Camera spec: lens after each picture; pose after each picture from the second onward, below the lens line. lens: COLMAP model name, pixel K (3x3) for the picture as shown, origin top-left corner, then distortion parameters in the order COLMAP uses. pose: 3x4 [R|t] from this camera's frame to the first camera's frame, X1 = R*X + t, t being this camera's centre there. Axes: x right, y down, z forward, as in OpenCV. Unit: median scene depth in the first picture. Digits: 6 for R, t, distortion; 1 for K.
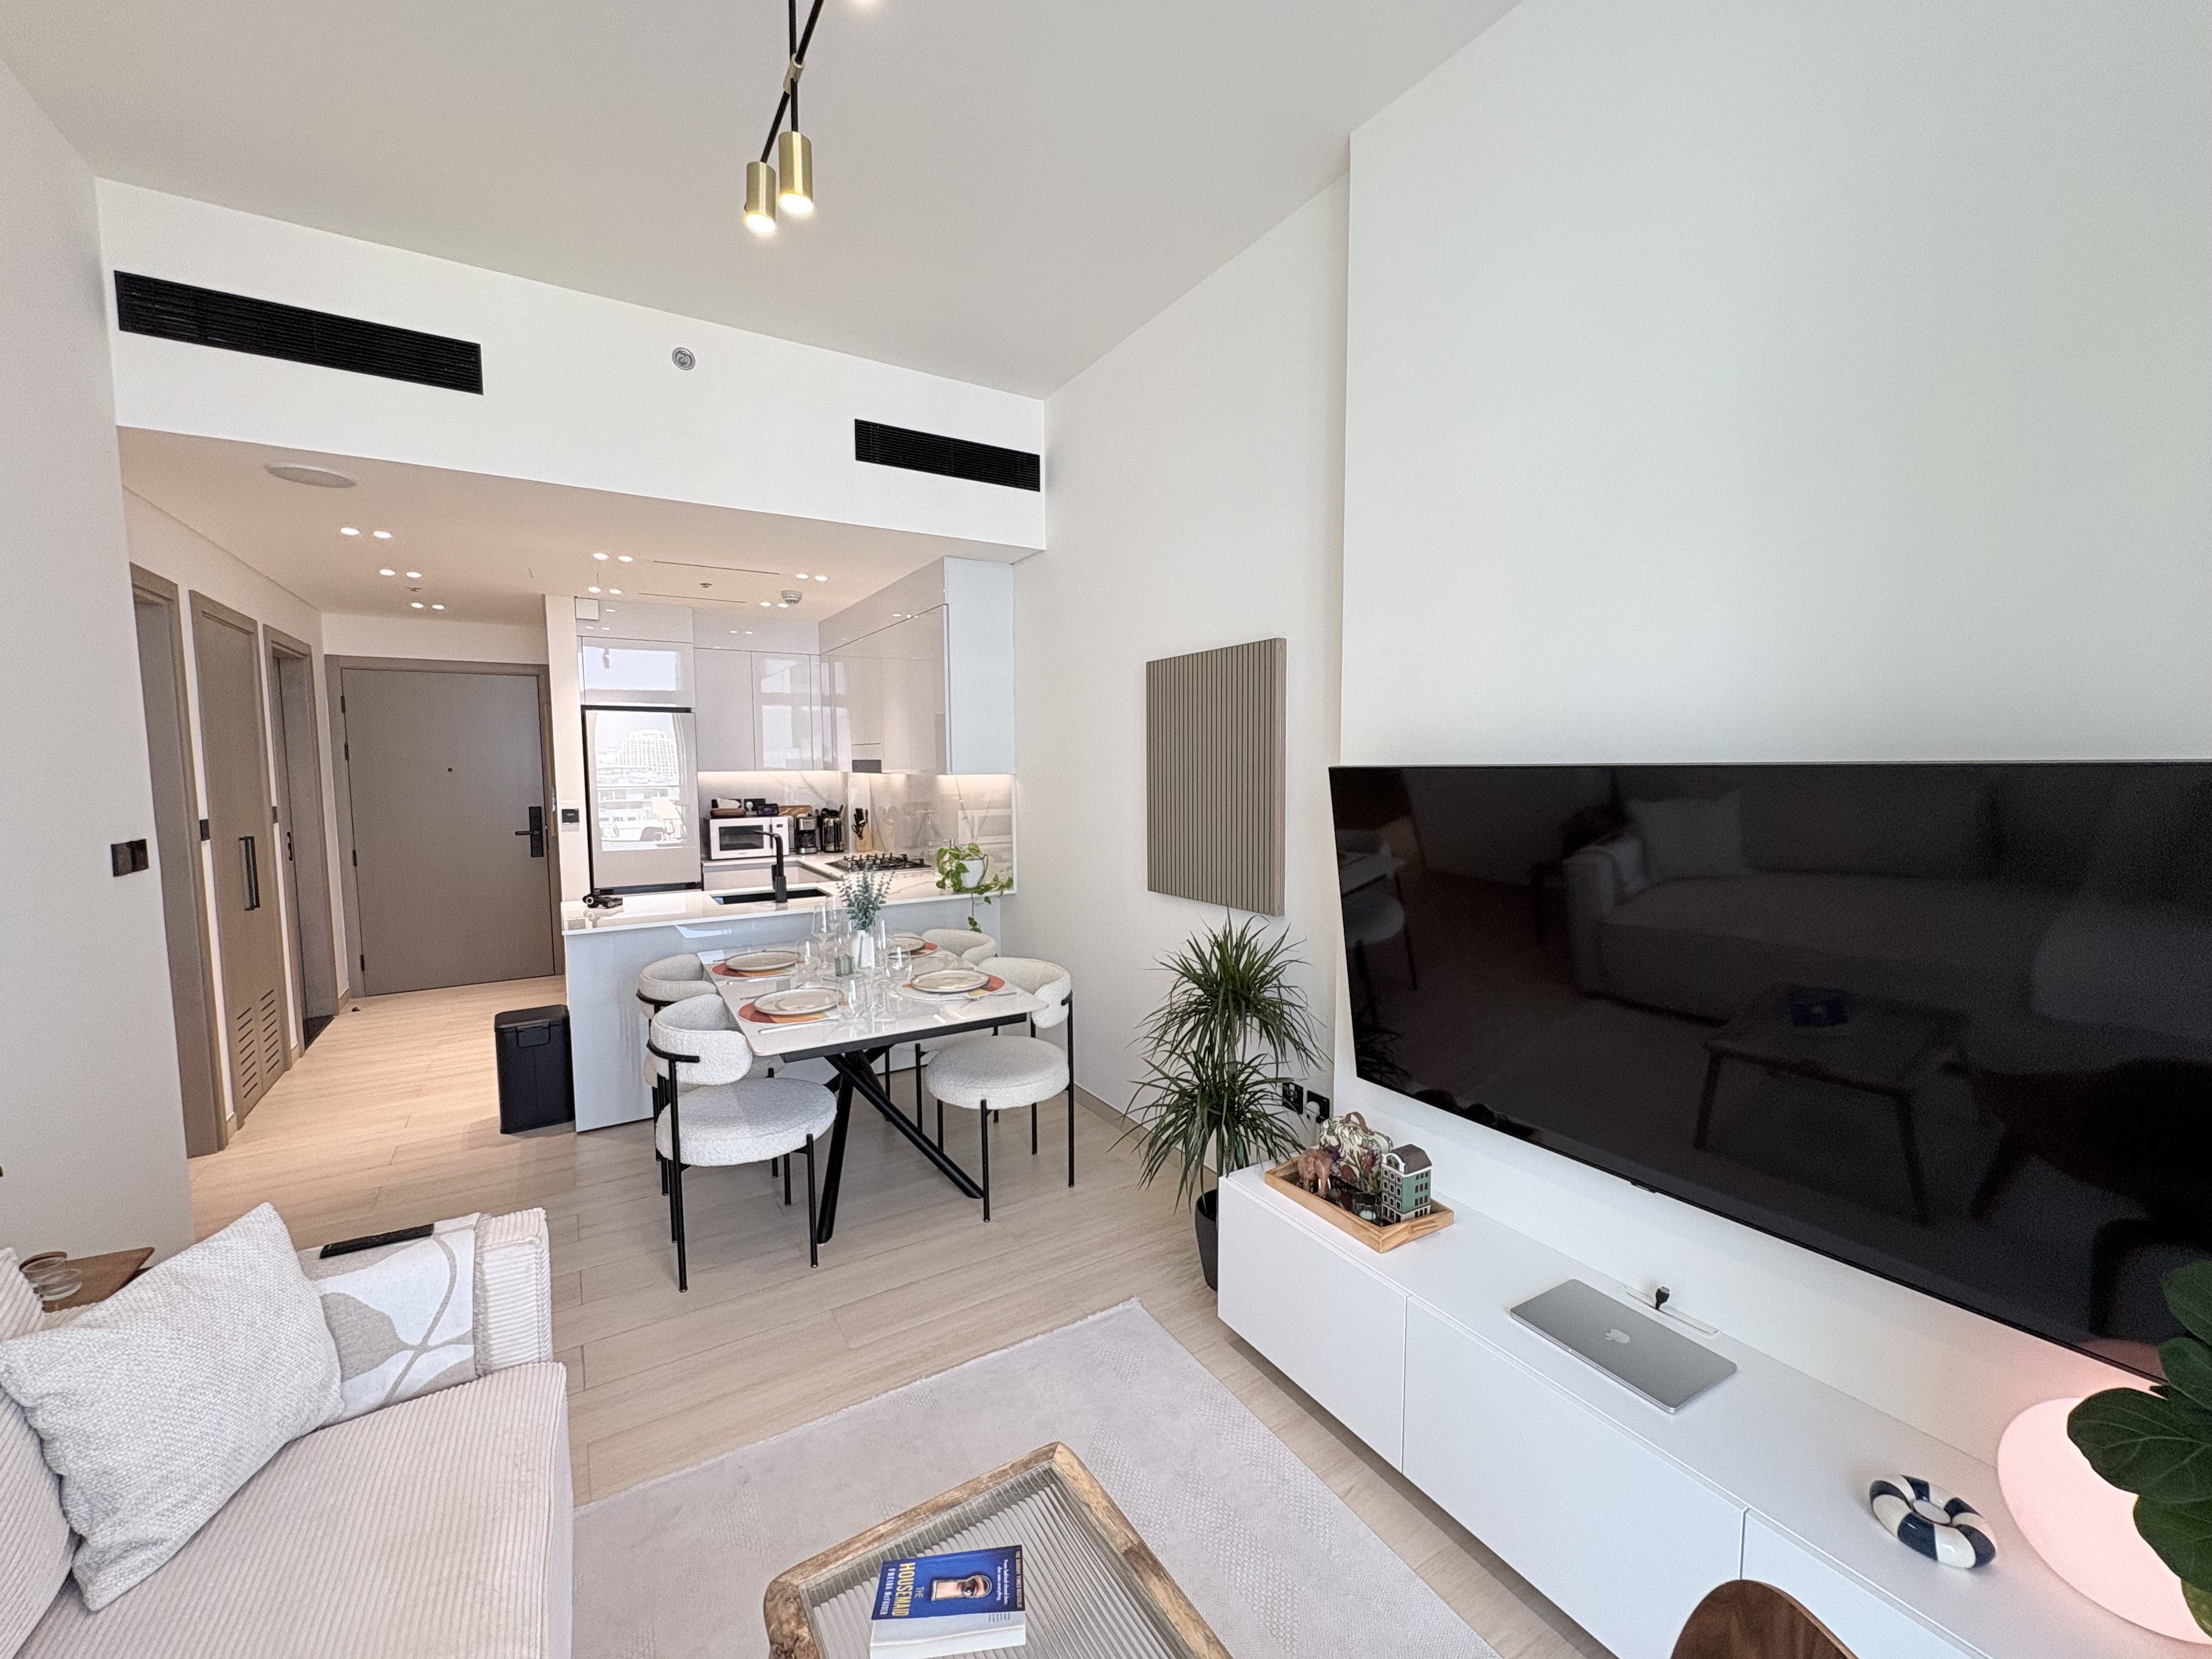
lens RADIAL K [[876.0, 0, 1089.0], [0, 876.0, 837.2], [0, 0, 1]] dist [-0.009219, 0.001681]
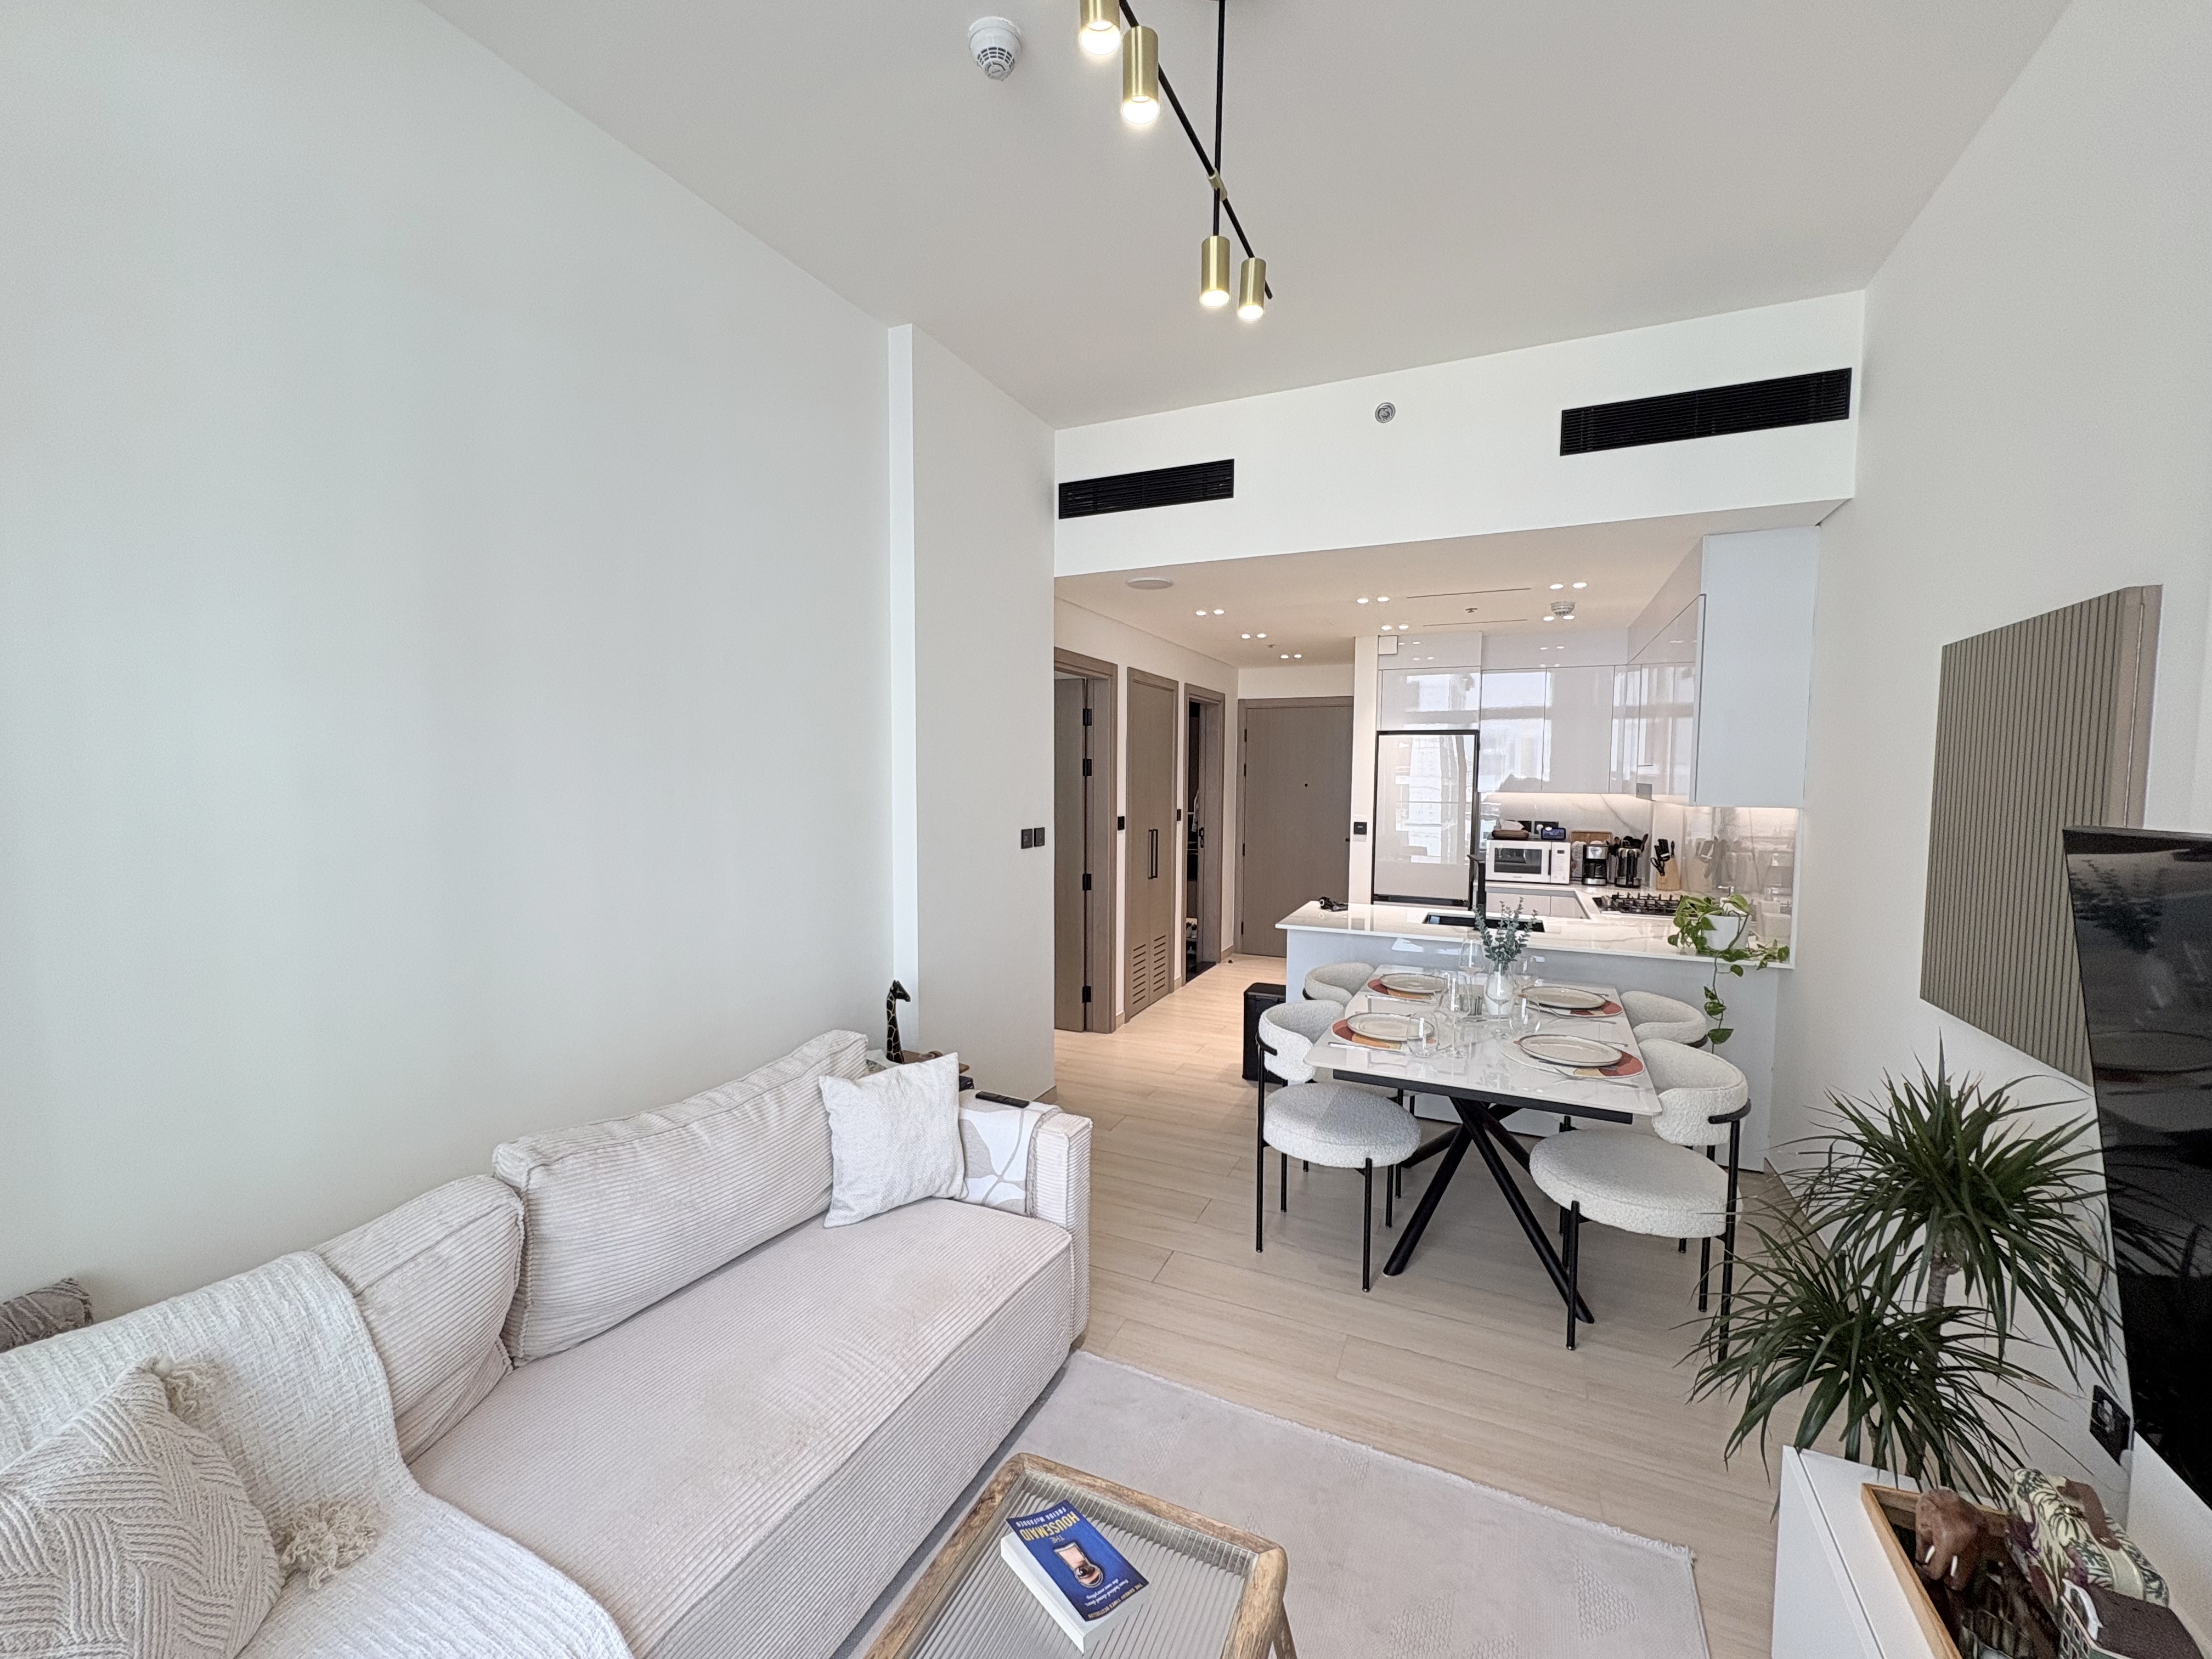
lens RADIAL K [[876.0, 0, 1119.7], [0, 876.0, 835.5], [0, 0, 1]] dist [-0.009219, 0.001681]
pose [[0.553431, 0.067277, -0.830174, 0.280357], [-0.082255, 0.996275, 0.025903, -0.028152], [0.828824, 0.053950, 0.556903, 0.152117]]
